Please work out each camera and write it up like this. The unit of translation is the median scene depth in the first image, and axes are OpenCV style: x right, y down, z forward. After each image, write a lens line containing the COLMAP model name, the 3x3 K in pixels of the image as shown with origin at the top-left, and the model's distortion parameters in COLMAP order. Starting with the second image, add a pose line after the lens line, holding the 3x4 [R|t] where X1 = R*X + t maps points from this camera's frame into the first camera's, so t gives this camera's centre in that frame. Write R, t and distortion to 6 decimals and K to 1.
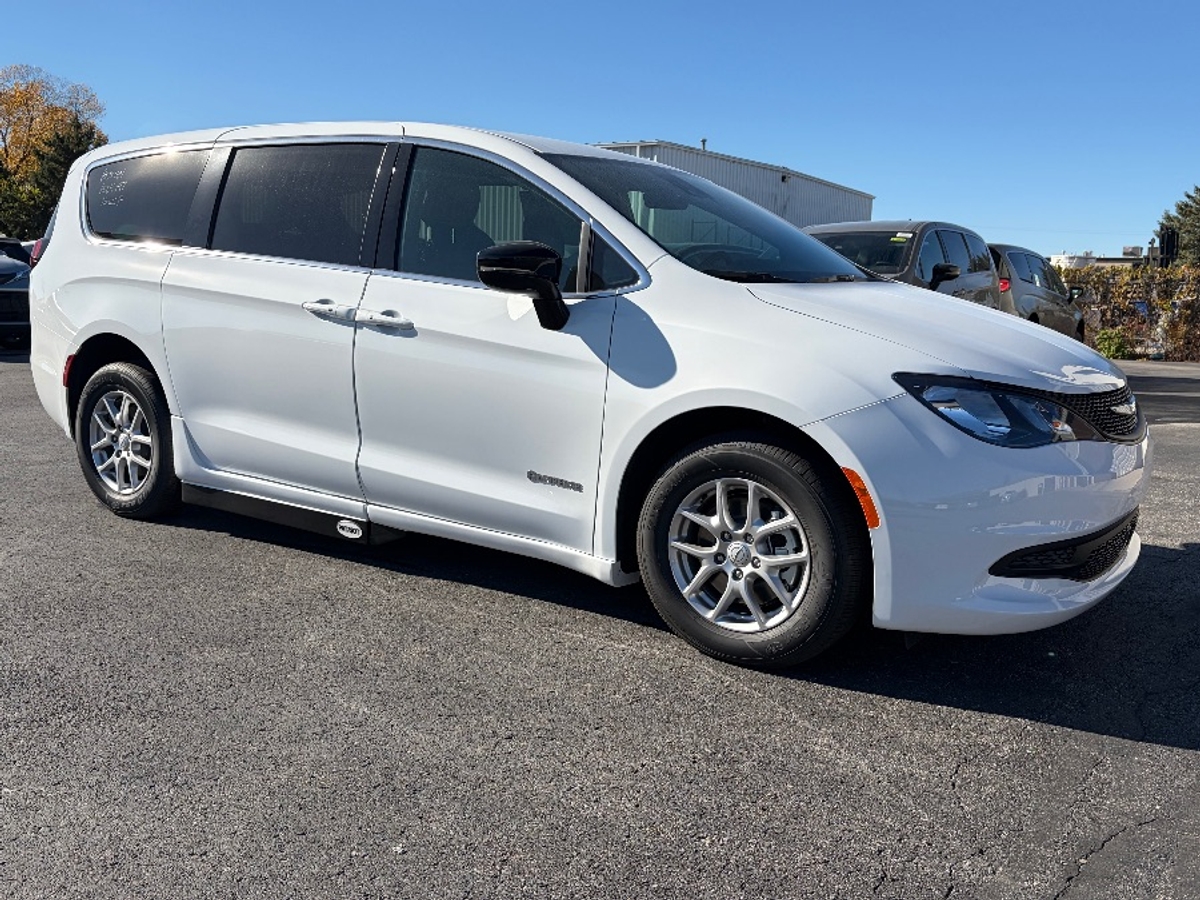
lens RADIAL K [[1026.8, 0, 602.1], [0, 1026.8, 452.1], [0, 0, 1]] dist [0.016391, -0.011065]
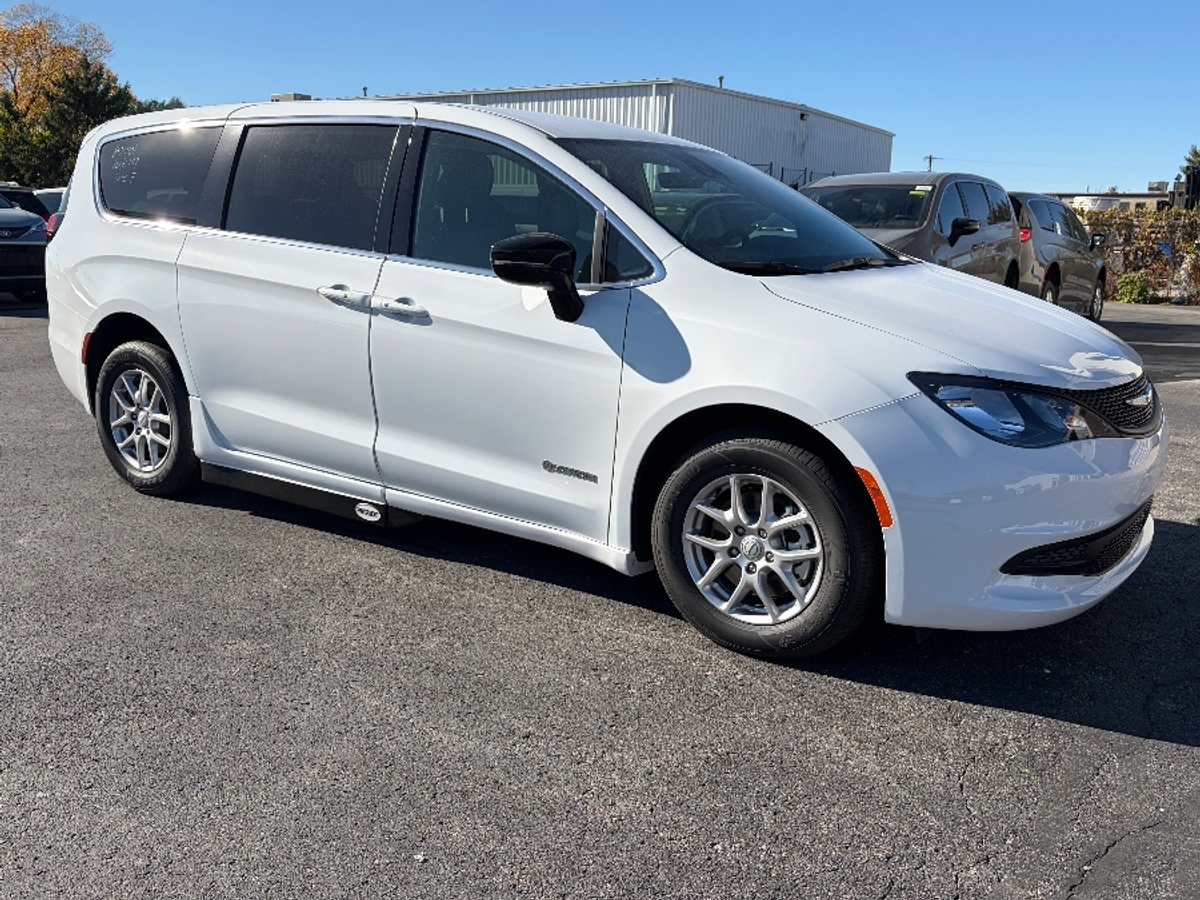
lens RADIAL K [[1026.8, 0, 606.0], [0, 1026.8, 446.4], [0, 0, 1]] dist [0.016391, -0.011065]
pose [[0.999930, -0.001960, -0.011696, 0.000903], [0.002552, 0.998706, 0.050801, -0.042740], [0.011582, -0.050827, 0.998640, -0.004481]]
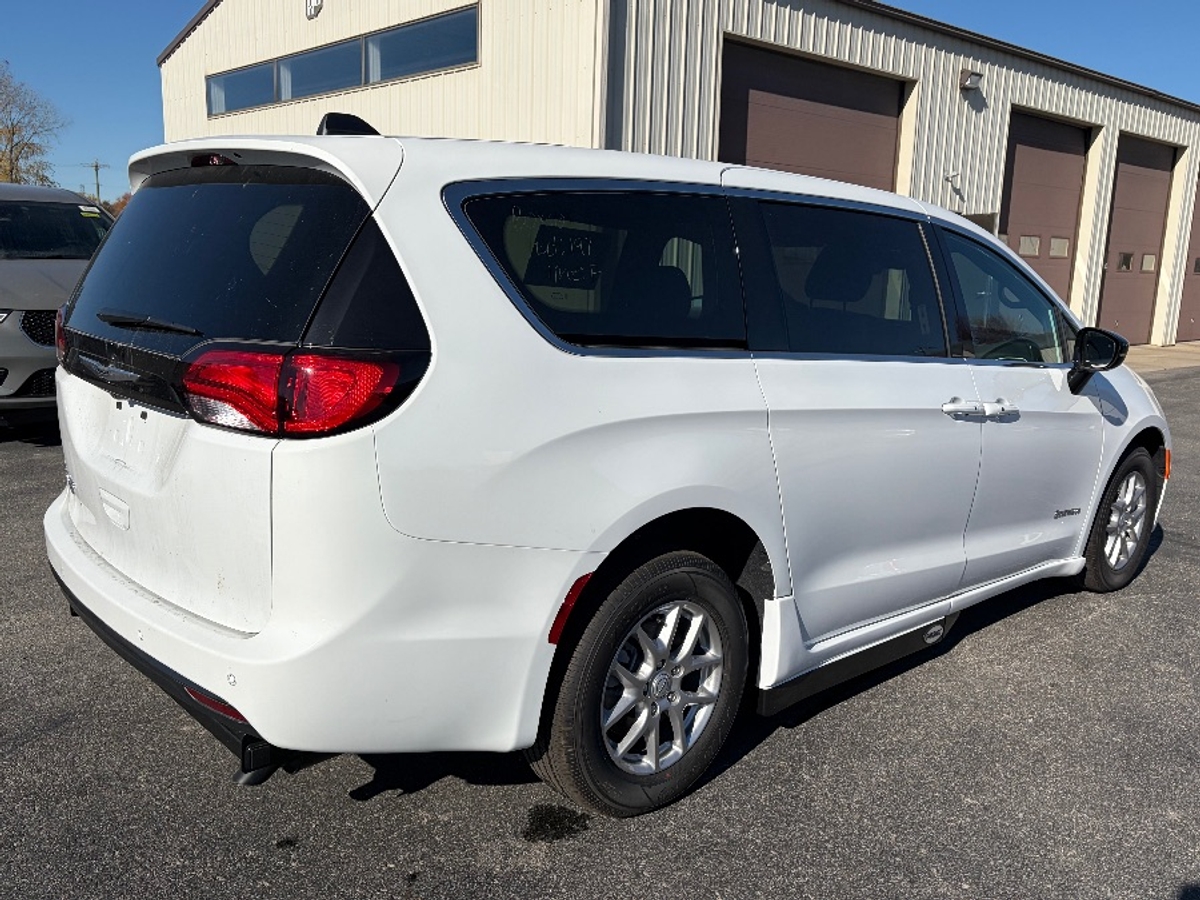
lens RADIAL K [[1026.8, 0, 604.2], [0, 1026.8, 451.5], [0, 0, 1]] dist [0.016391, -0.011065]
pose [[0.265221, -0.200655, 0.943078, -1.246763], [0.131842, 0.976466, 0.170681, -0.304740], [-0.955131, 0.079069, 0.285434, 1.062291]]
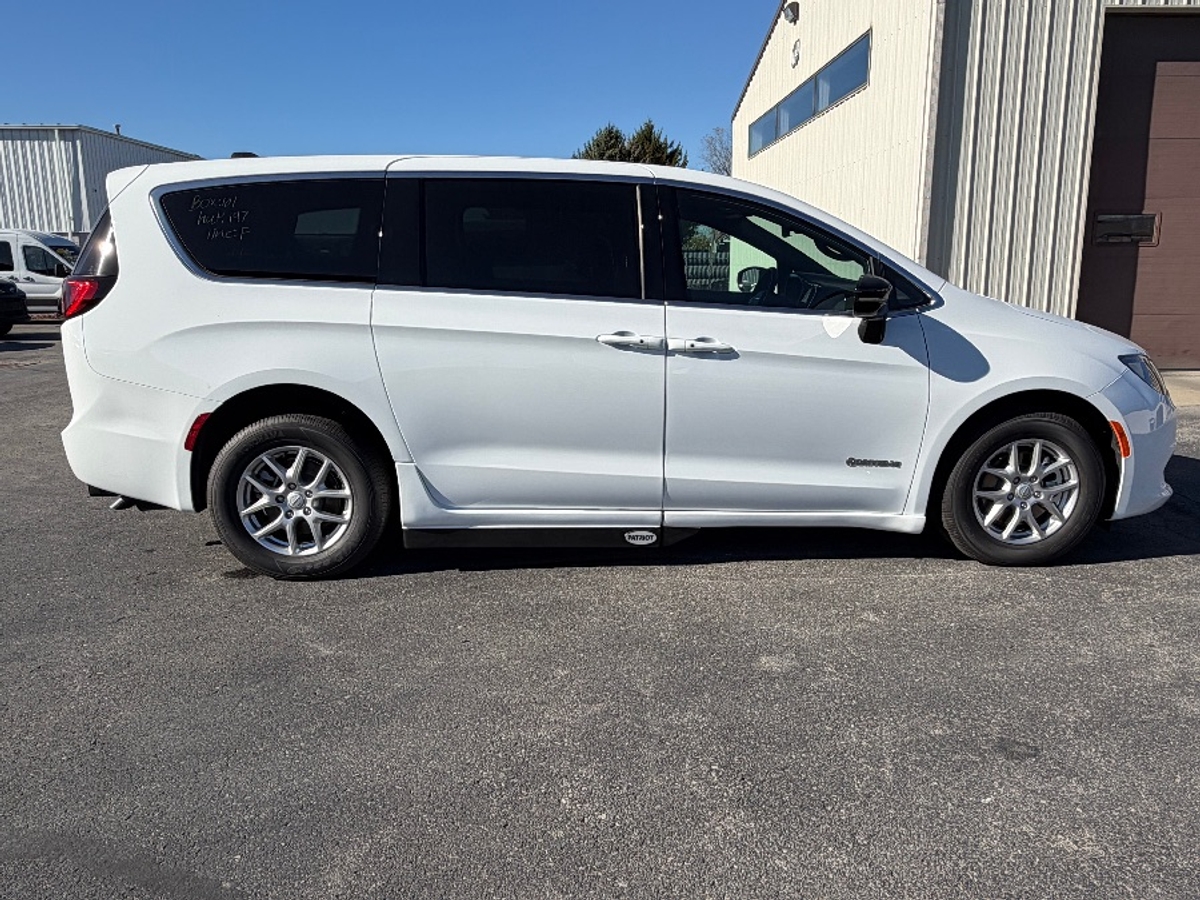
lens RADIAL K [[862.2, 0, 591.0], [0, 862.2, 447.4], [0, 0, 1]] dist [-0.003670, -0.000919]
pose [[0.823747, -0.152970, 0.545932, -0.822791], [0.122418, 0.988189, 0.092177, -0.118495], [-0.553584, -0.009099, 0.832744, 0.275029]]
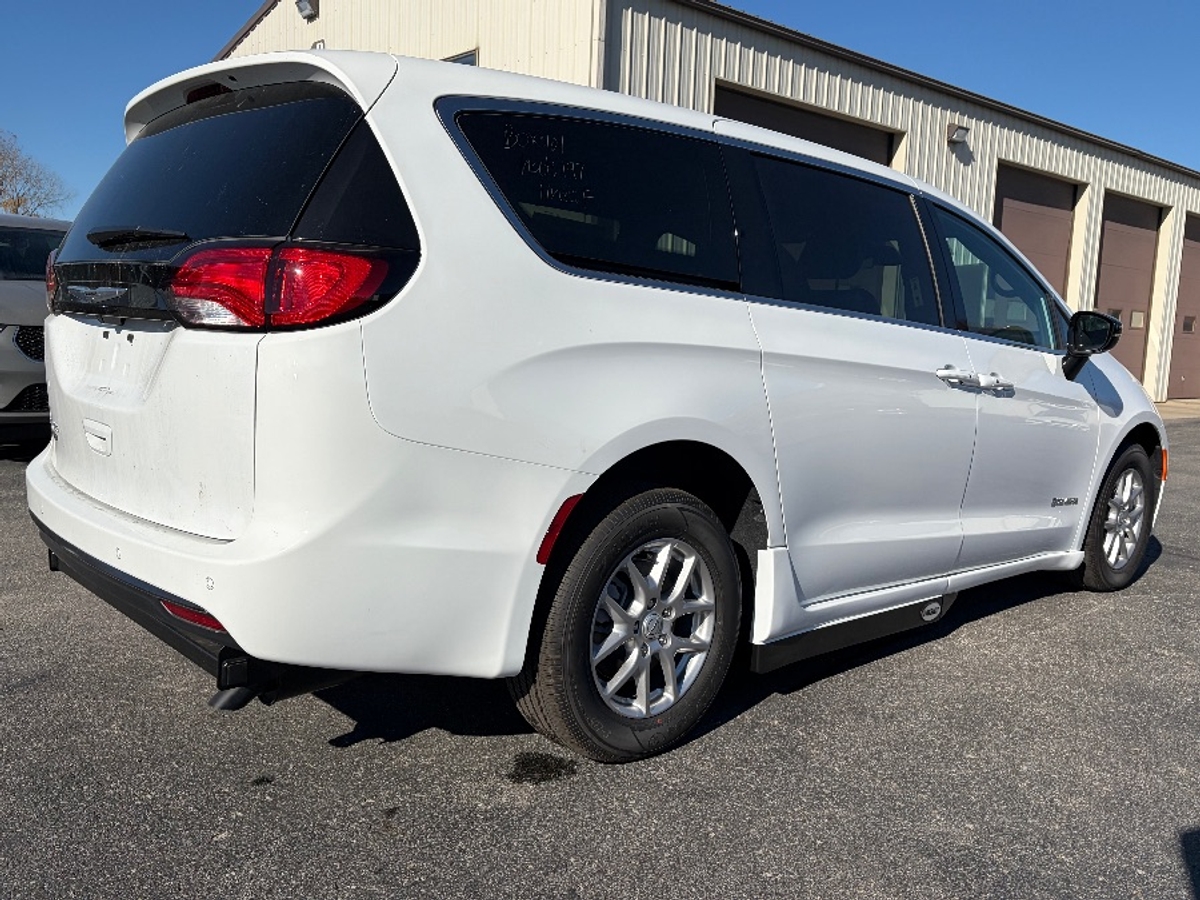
lens RADIAL K [[1026.8, 0, 595.0], [0, 1026.8, 452.8], [0, 0, 1]] dist [0.016391, -0.011065]
pose [[0.267594, -0.135045, 0.954021, -1.252276], [0.125310, 0.986598, 0.104508, -0.210221], [-0.955349, 0.091582, 0.280930, 1.072550]]
